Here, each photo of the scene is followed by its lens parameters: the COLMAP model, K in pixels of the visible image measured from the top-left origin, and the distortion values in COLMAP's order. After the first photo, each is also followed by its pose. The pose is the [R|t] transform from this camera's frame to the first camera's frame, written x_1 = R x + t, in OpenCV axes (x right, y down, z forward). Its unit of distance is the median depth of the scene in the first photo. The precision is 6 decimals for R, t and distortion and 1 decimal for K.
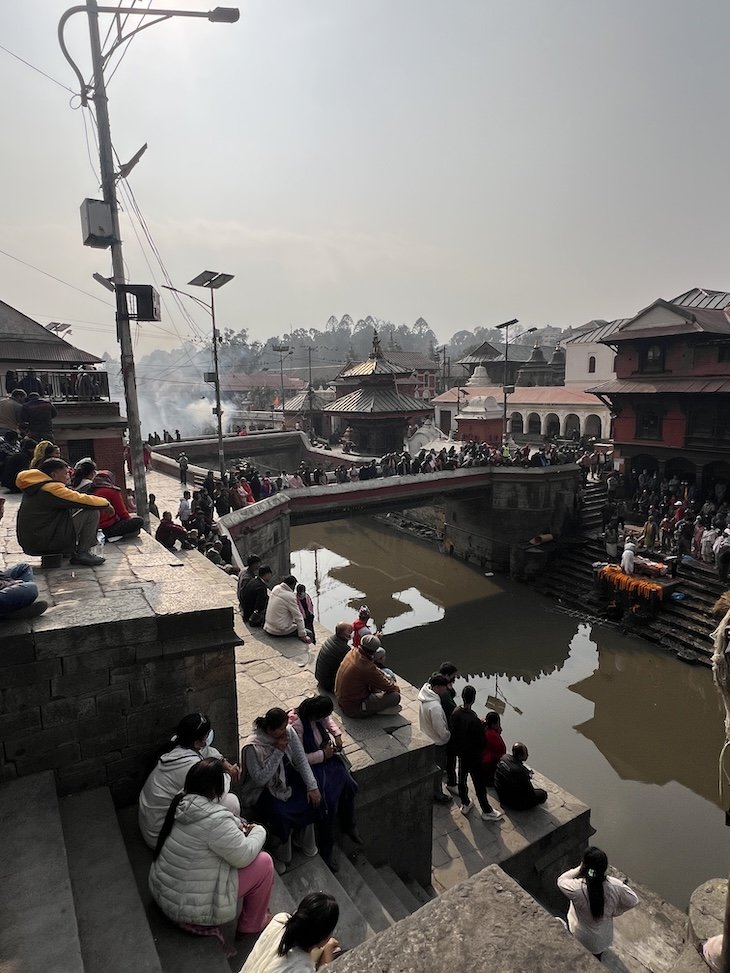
lens RADIAL K [[545.9, 0, 365.0], [0, 545.9, 486.5], [0, 0, 1]] dist [-0.003818, -0.000643]
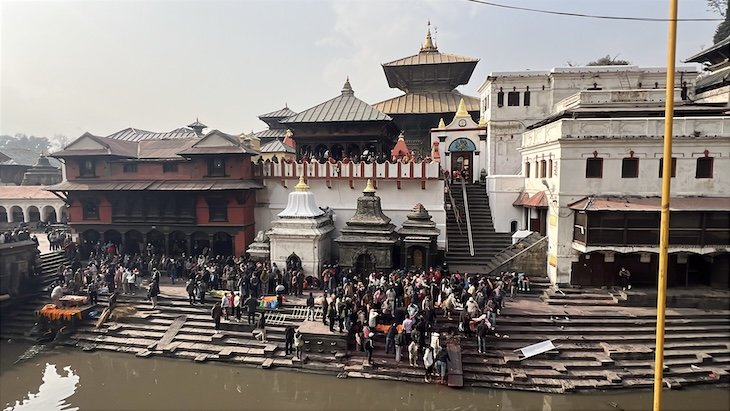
lens RADIAL K [[383.1, 0, 365.0], [0, 383.1, 205.5], [0, 0, 1]] dist [-0.000411, -0.000820]
pose [[0.614659, -0.035327, 0.788002, 0.148734], [0.136918, 0.988610, -0.062479, 0.051459], [-0.776819, 0.146295, 0.612495, -0.298221]]
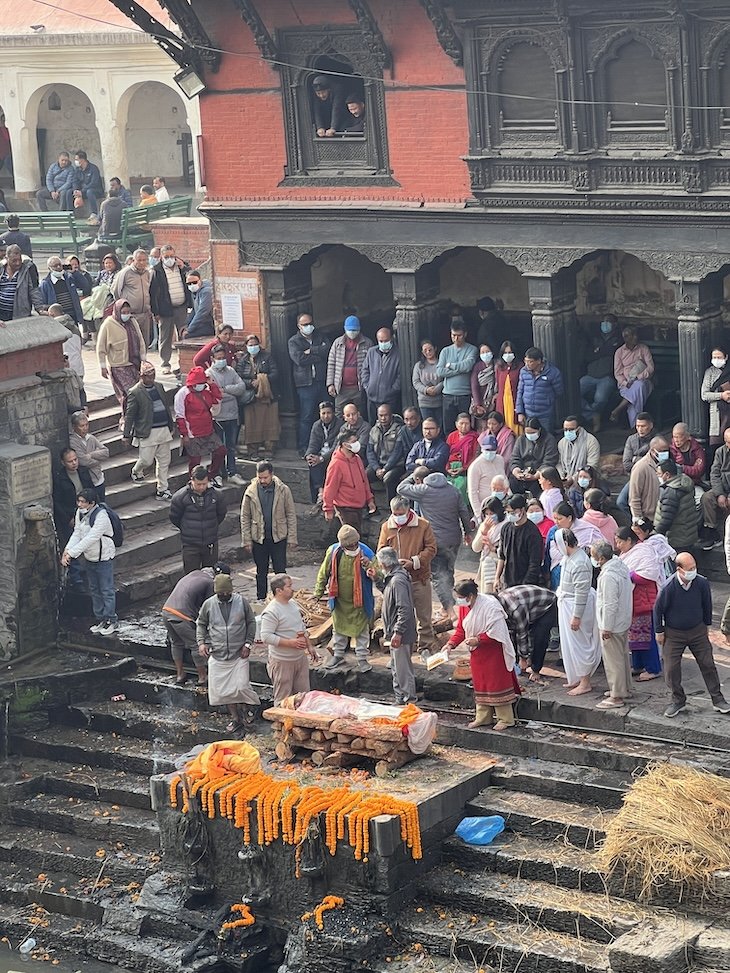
lens RADIAL K [[2890.3, 0, 365.0], [0, 2890.3, 486.5], [0, 0, 1]] dist [-0.242512, 9.418064]
pose [[0.905504, -0.112985, 0.409020, 0.024536], [0.113529, 0.993268, 0.023039, 0.014383], [-0.408869, 0.025574, 0.912235, -0.104818]]
